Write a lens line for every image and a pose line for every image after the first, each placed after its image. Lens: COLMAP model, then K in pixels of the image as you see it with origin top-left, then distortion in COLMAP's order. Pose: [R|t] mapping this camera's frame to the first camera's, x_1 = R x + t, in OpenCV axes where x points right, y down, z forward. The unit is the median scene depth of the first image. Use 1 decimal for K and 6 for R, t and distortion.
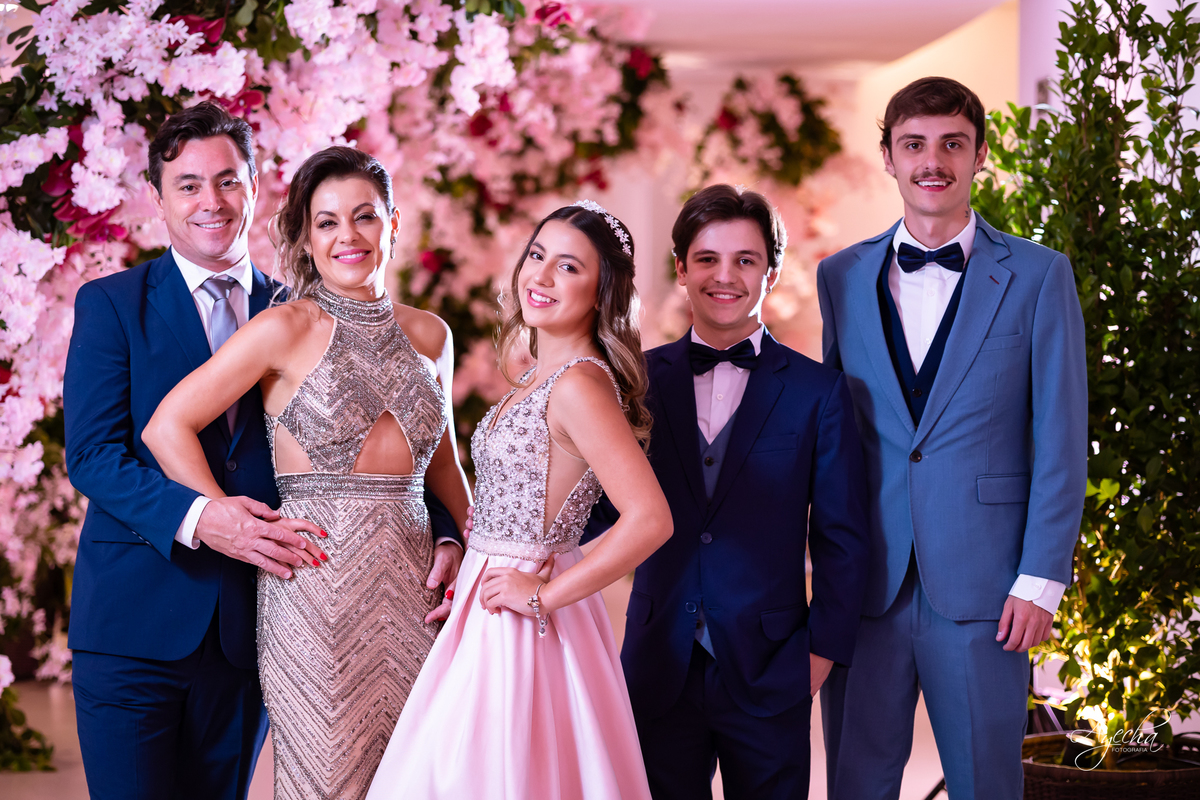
lens RADIAL K [[2902.0, 0, 596.3], [0, 2902.0, 435.7], [0, 0, 1]] dist [0.032353, 0.636862]
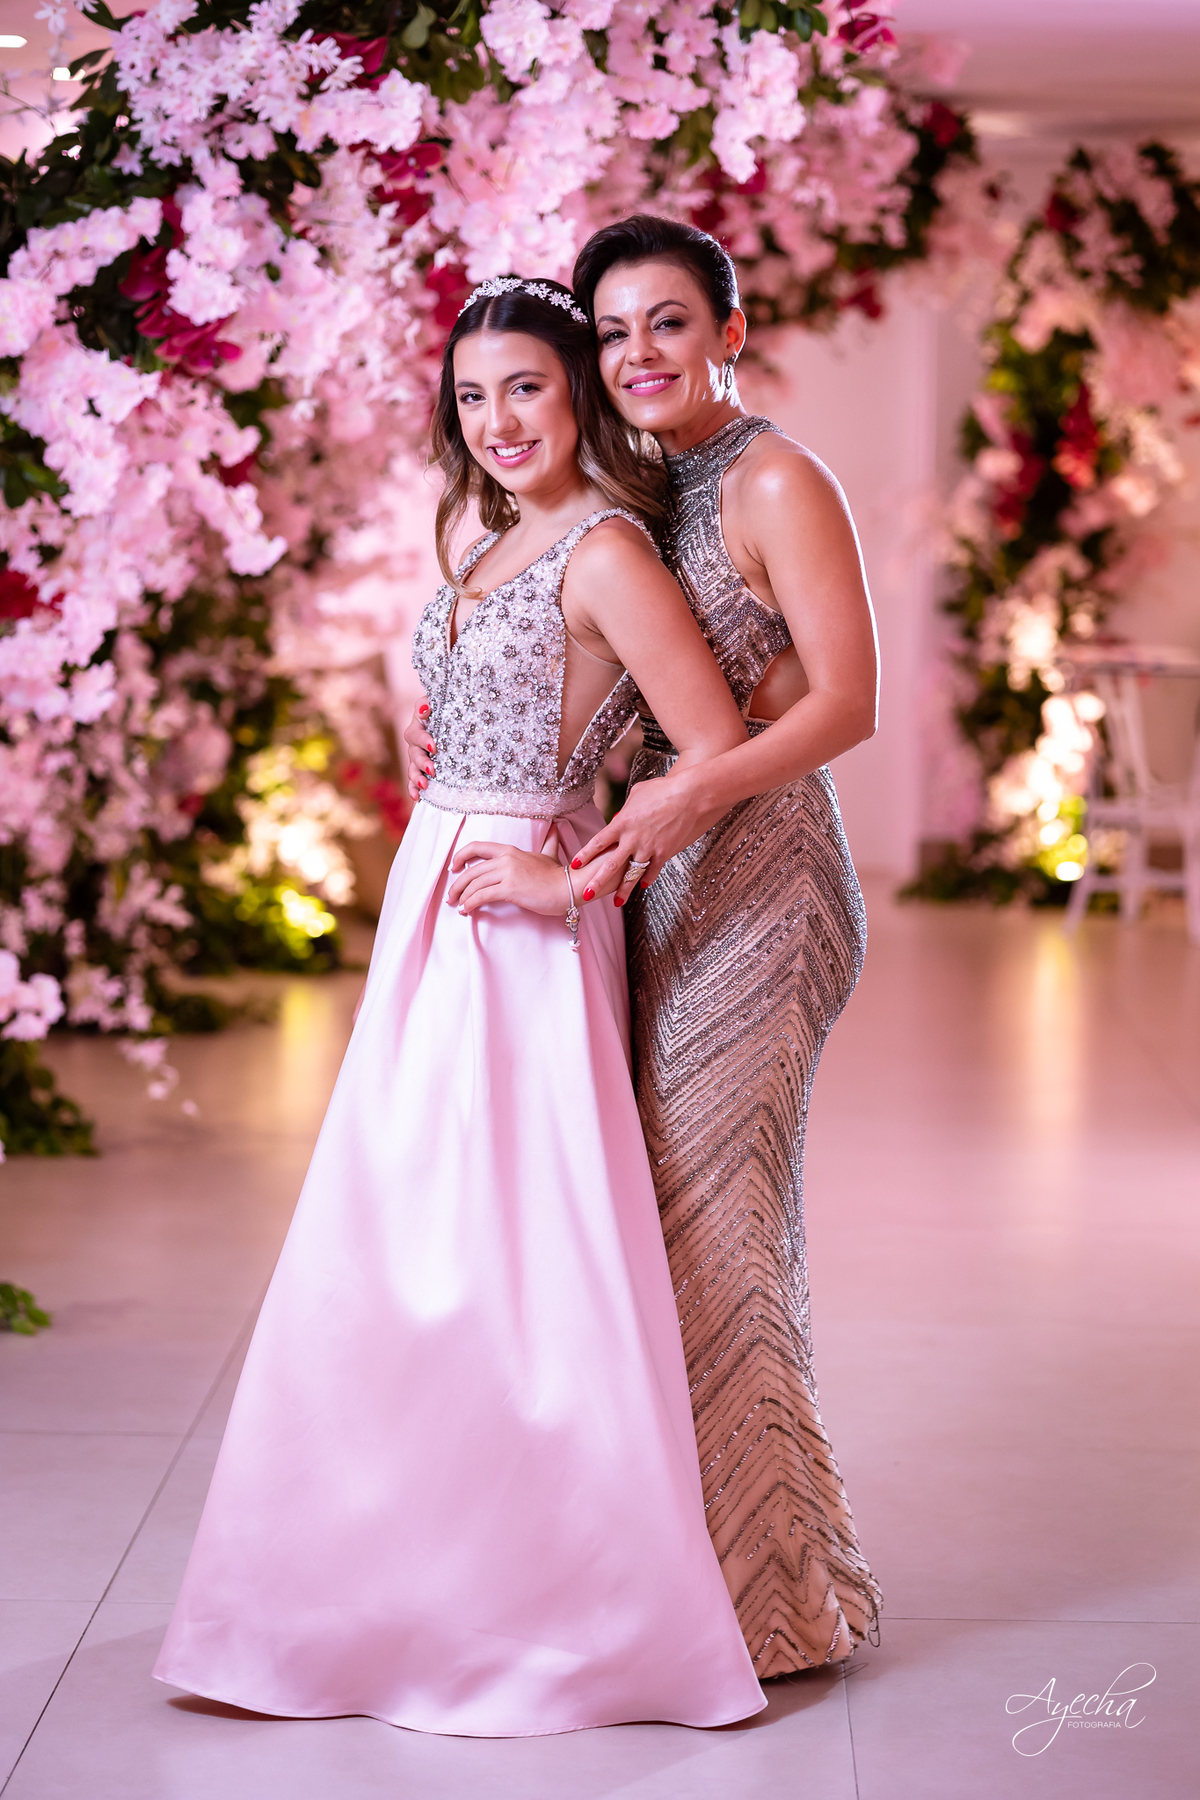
lens RADIAL K [[4352.9, 0, 600.0], [0, 4352.9, 900.0], [0, 0, 1]] dist [0.032353, 0.636862]
pose [[0.998922, 0.008568, -0.045615, -0.030132], [-0.006600, 0.999048, 0.043119, 0.013934], [0.045941, -0.042772, 0.998028, -0.025039]]
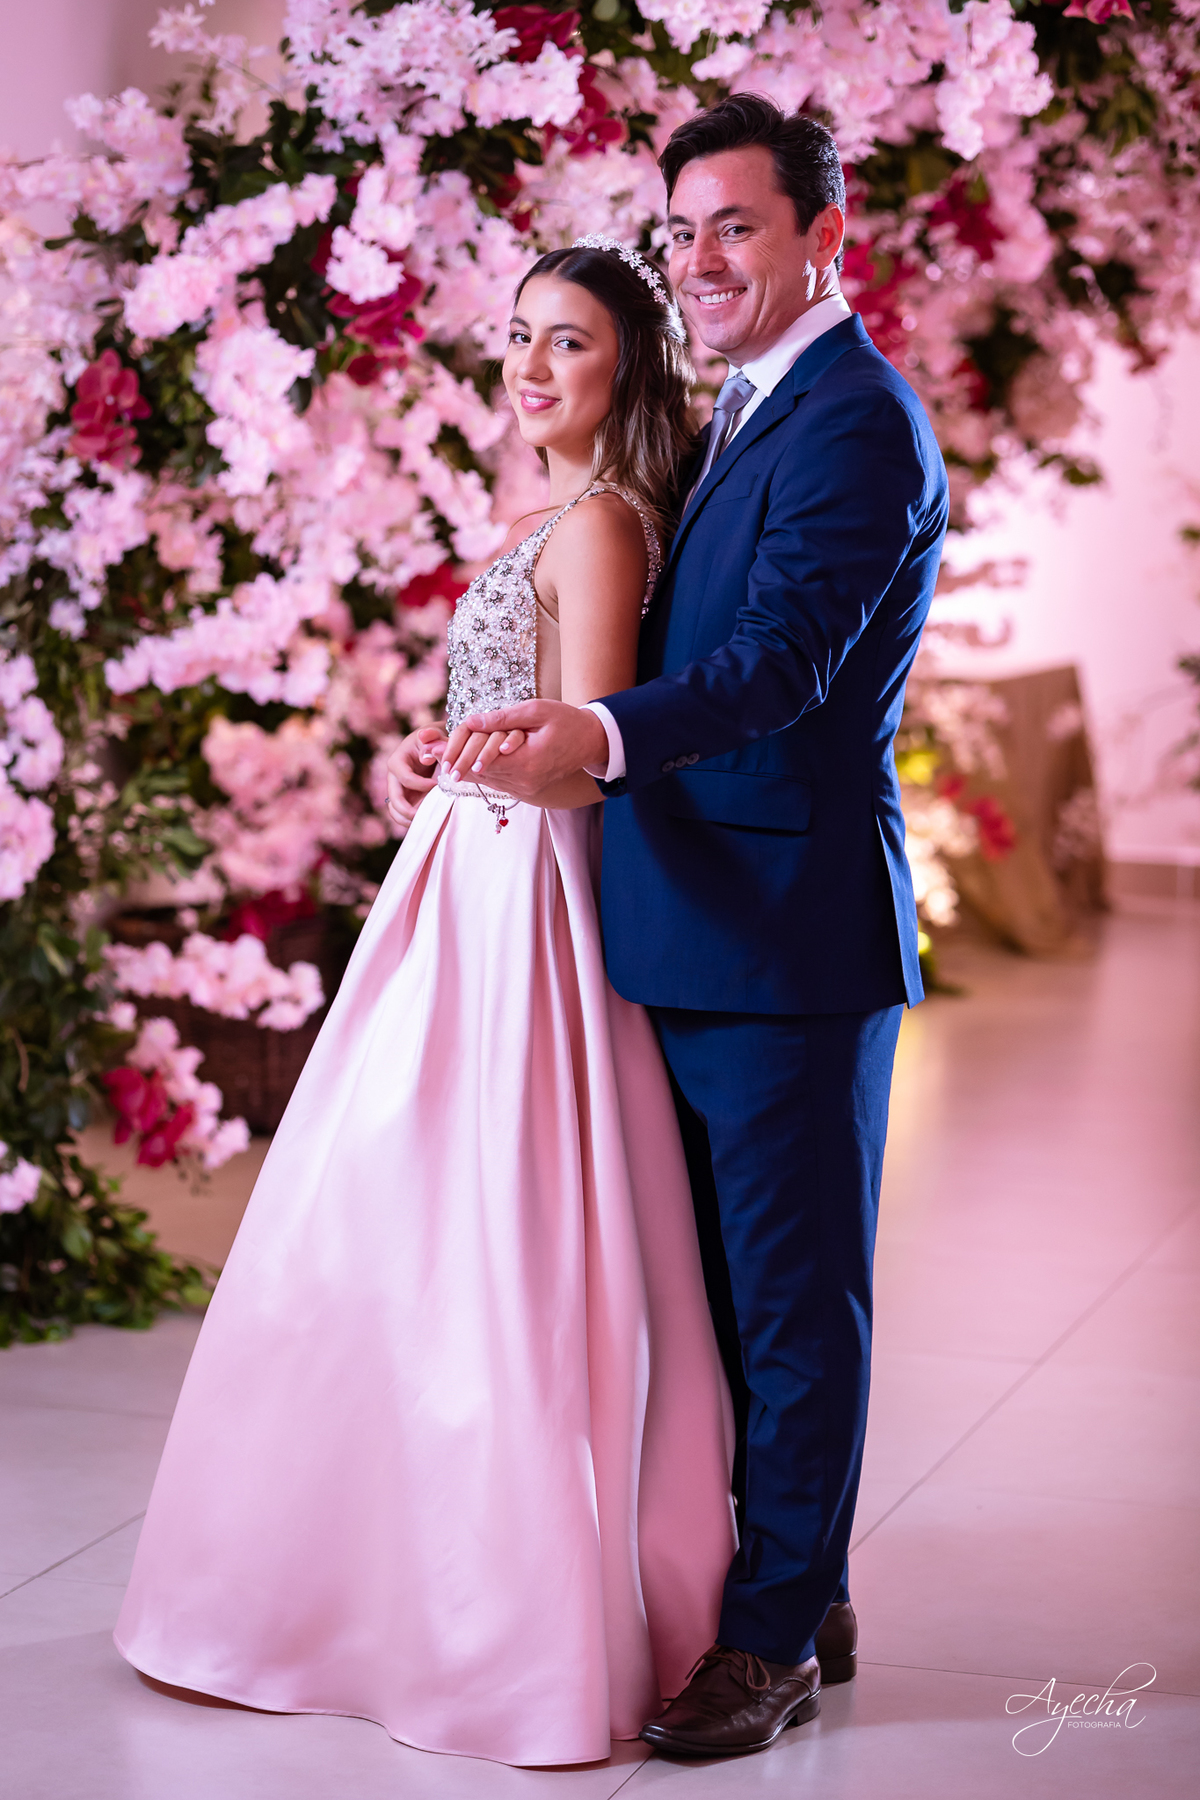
lens RADIAL K [[4520.2, 0, 595.3], [0, 4520.2, 953.7], [0, 0, 1]] dist [0.034244, 0.552035]
pose [[0.961364, 0.047228, -0.271200, 0.168336], [-0.034423, 0.998065, 0.051784, 0.017815], [0.273120, -0.040447, 0.961129, -0.000050]]
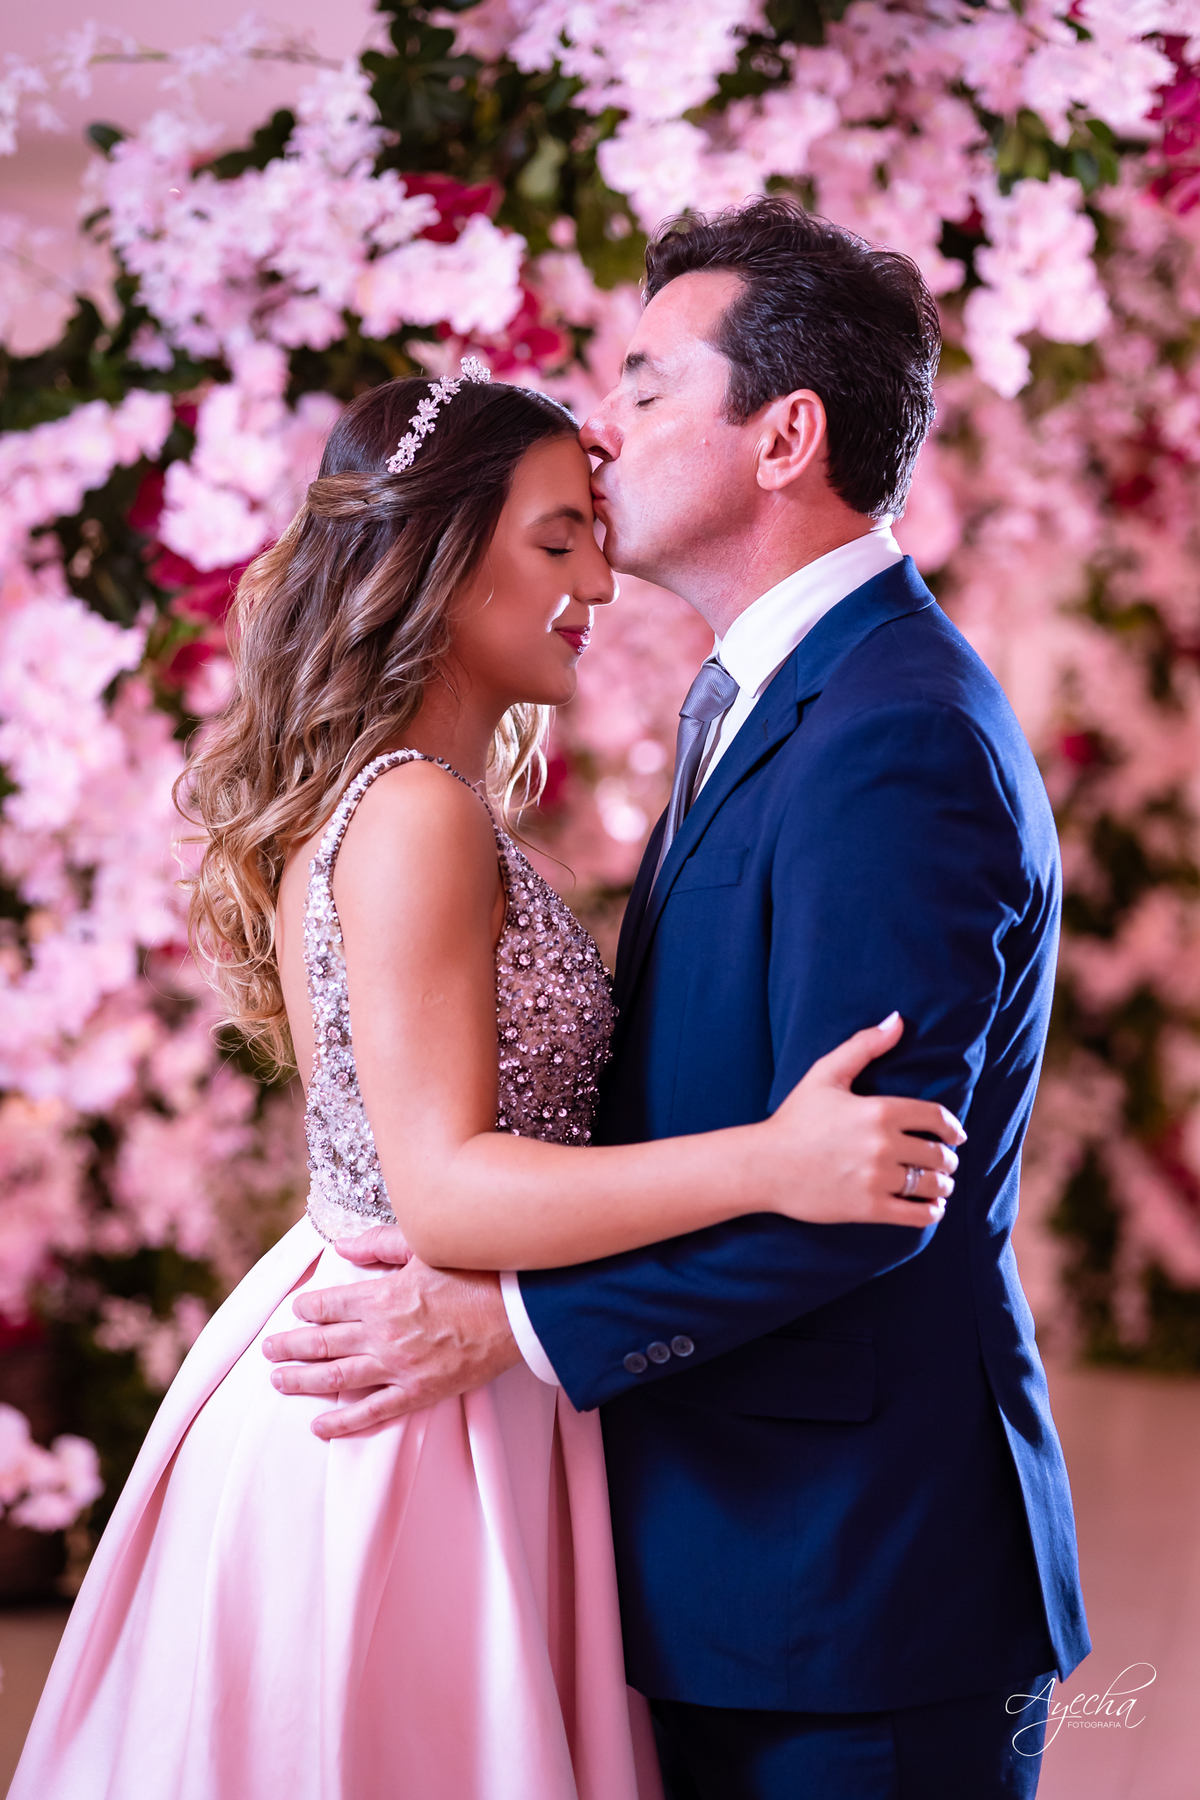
lens RADIAL K [[4520.2, 0, 595.3], [0, 4520.2, 953.7], [0, 0, 1]] dist [0.034244, 0.552035]
pose [[0.982199, 0.038149, -0.183928, 0.033998], [-0.042209, 0.998943, -0.018209, -0.000087], [0.183039, 0.025648, 0.982771, 0.258768]]
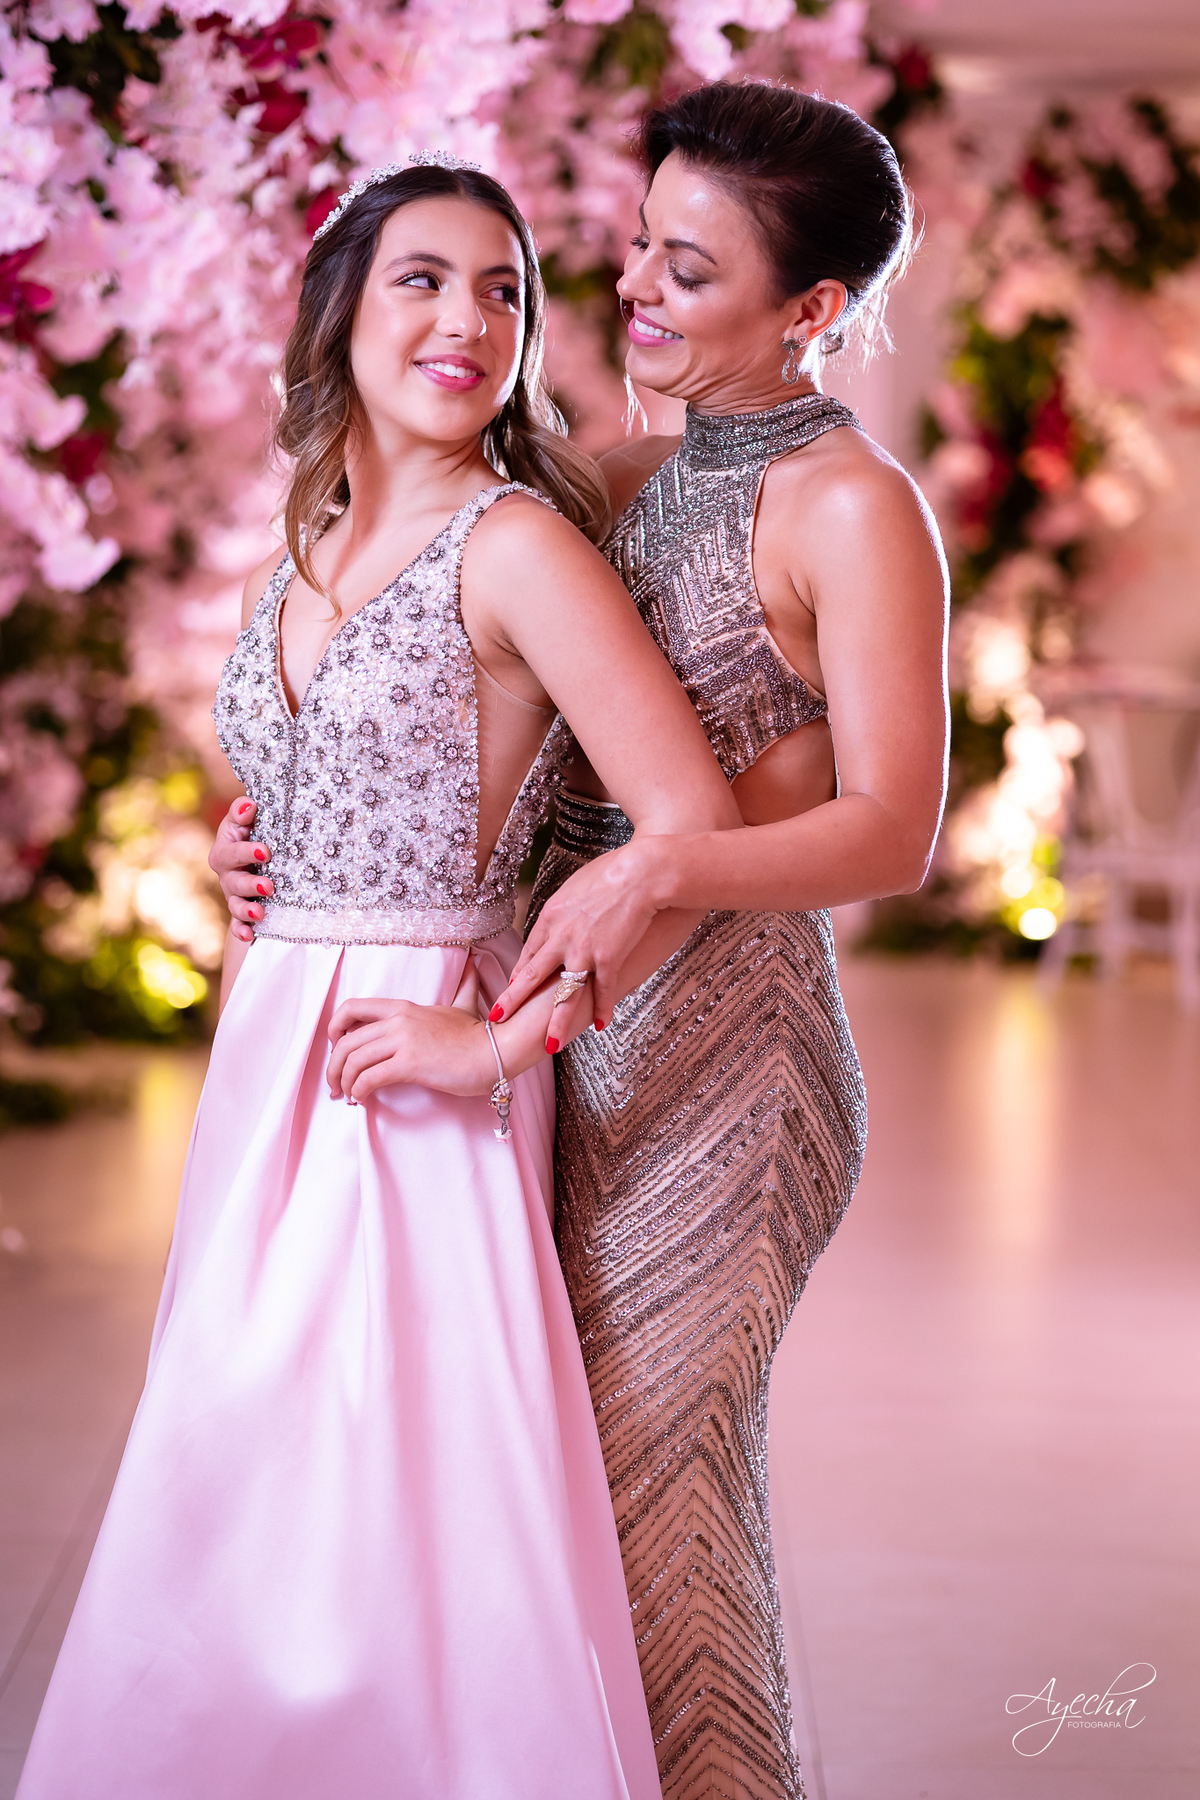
lens RADIAL K [[4497.4, 0, 672.8], [0, 4497.4, 900.4], [0, 0, 1]] dist [-0.038009, -0.079417]
pose [[0.999923, 0.010537, -0.006610, -0.046075], [-0.010273, 0.999192, 0.038865, 0.004798], [0.007014, -0.038794, 0.999223, 0.204411]]
